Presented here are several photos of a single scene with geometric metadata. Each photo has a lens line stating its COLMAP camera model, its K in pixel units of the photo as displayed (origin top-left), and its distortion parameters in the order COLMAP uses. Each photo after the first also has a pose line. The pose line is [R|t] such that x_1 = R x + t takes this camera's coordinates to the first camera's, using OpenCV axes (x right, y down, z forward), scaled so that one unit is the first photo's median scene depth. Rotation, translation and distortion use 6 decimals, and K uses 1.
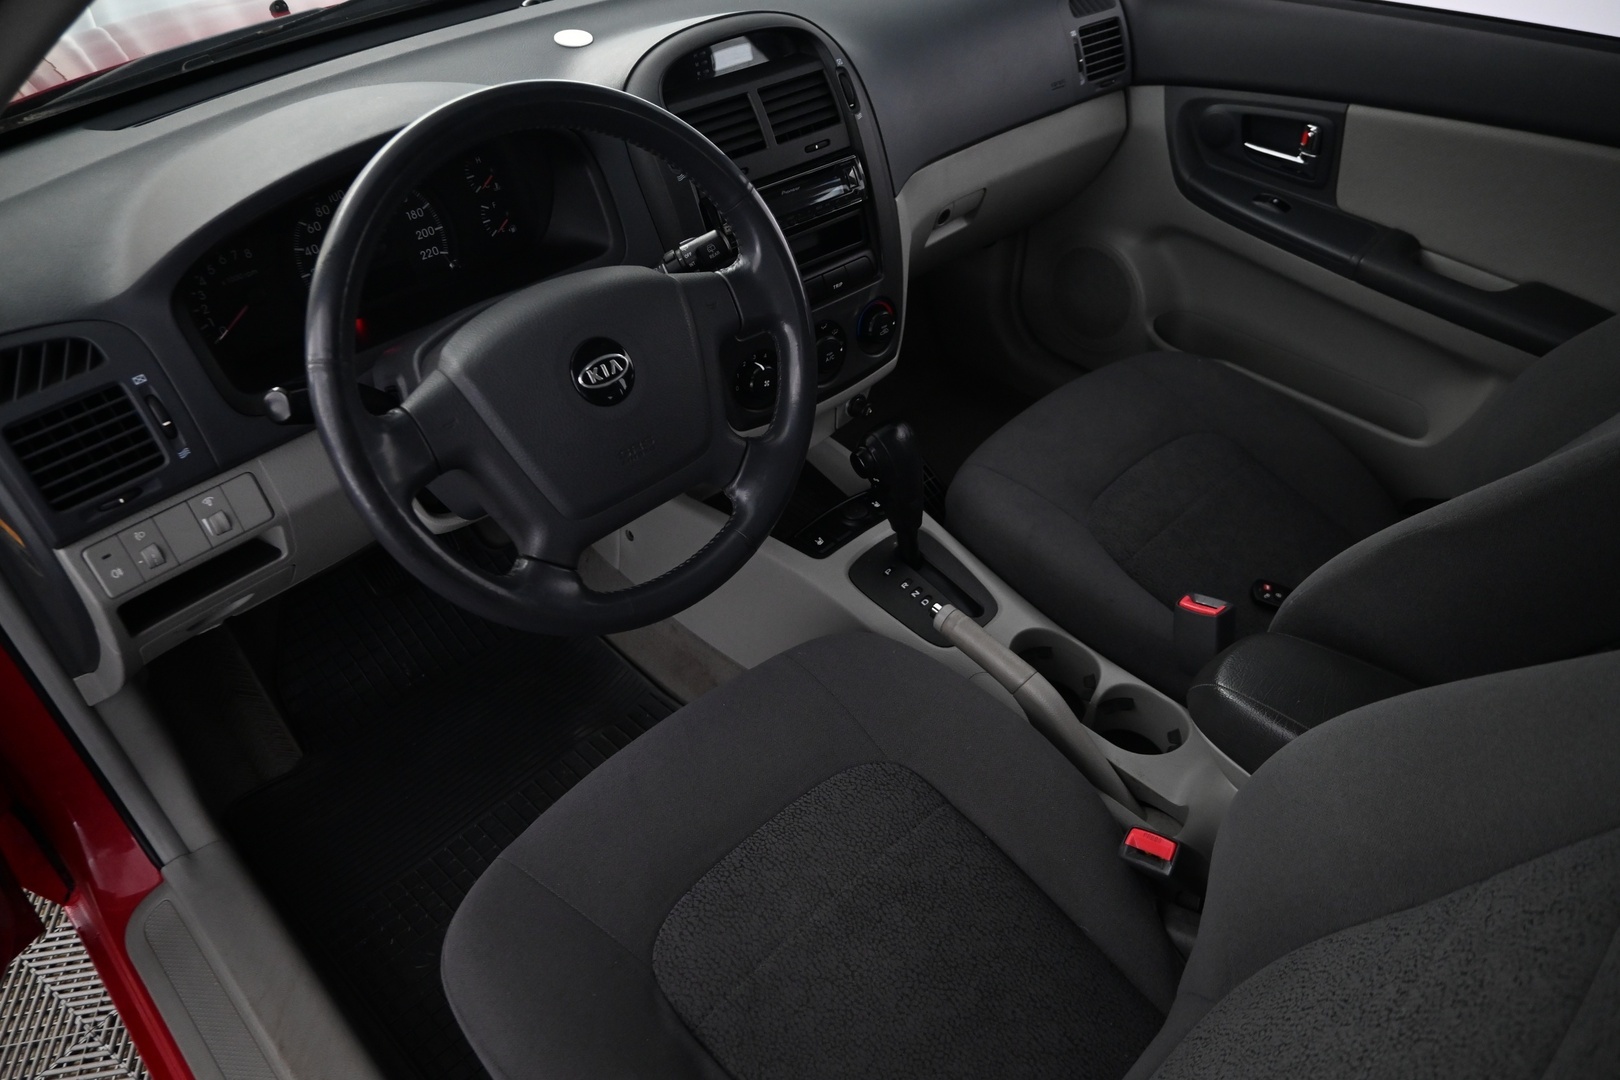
lens RADIAL K [[1098.4, 0, 810.0], [0, 1098.4, 540.0], [0, 0, 1]] dist [-0.008535, -0.002950]
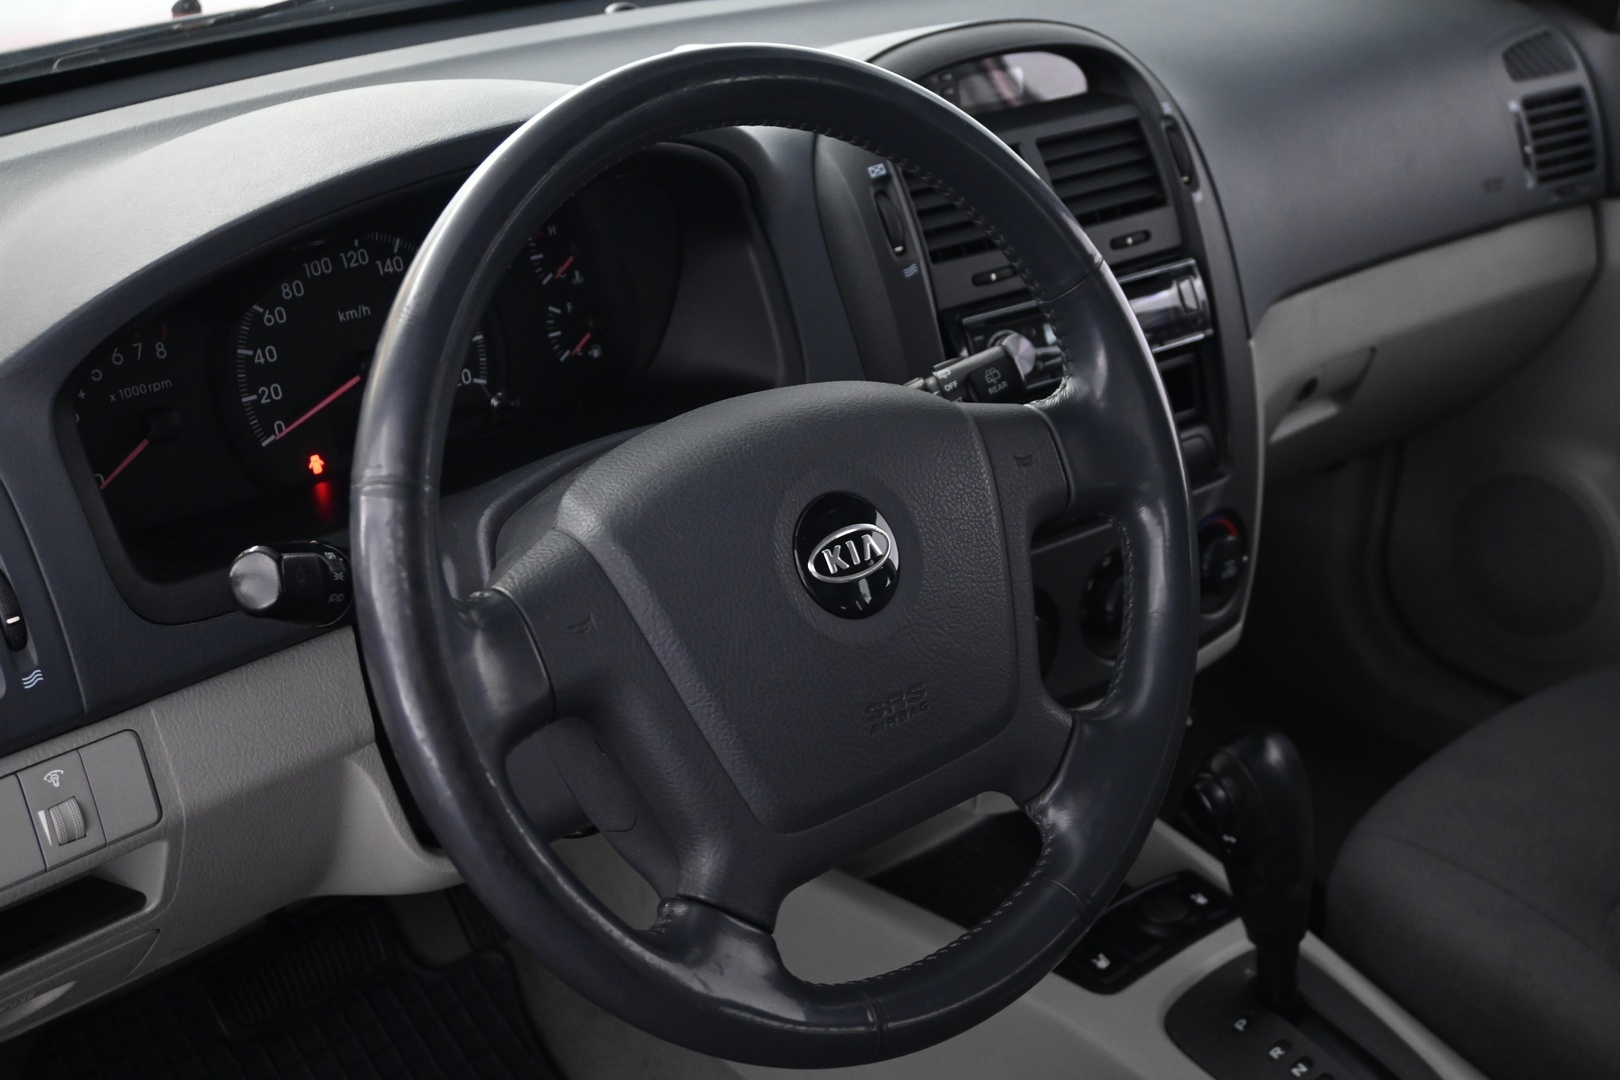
lens RADIAL K [[1978.5, 0, 810.0], [0, 1978.5, 540.0], [0, 0, 1]] dist [-0.002505, 0.020195]
pose [[0.998910, 0.040509, -0.023175, -0.141304], [-0.045085, 0.965901, -0.254956, 0.065605], [0.012057, 0.255723, 0.966675, 0.051355]]
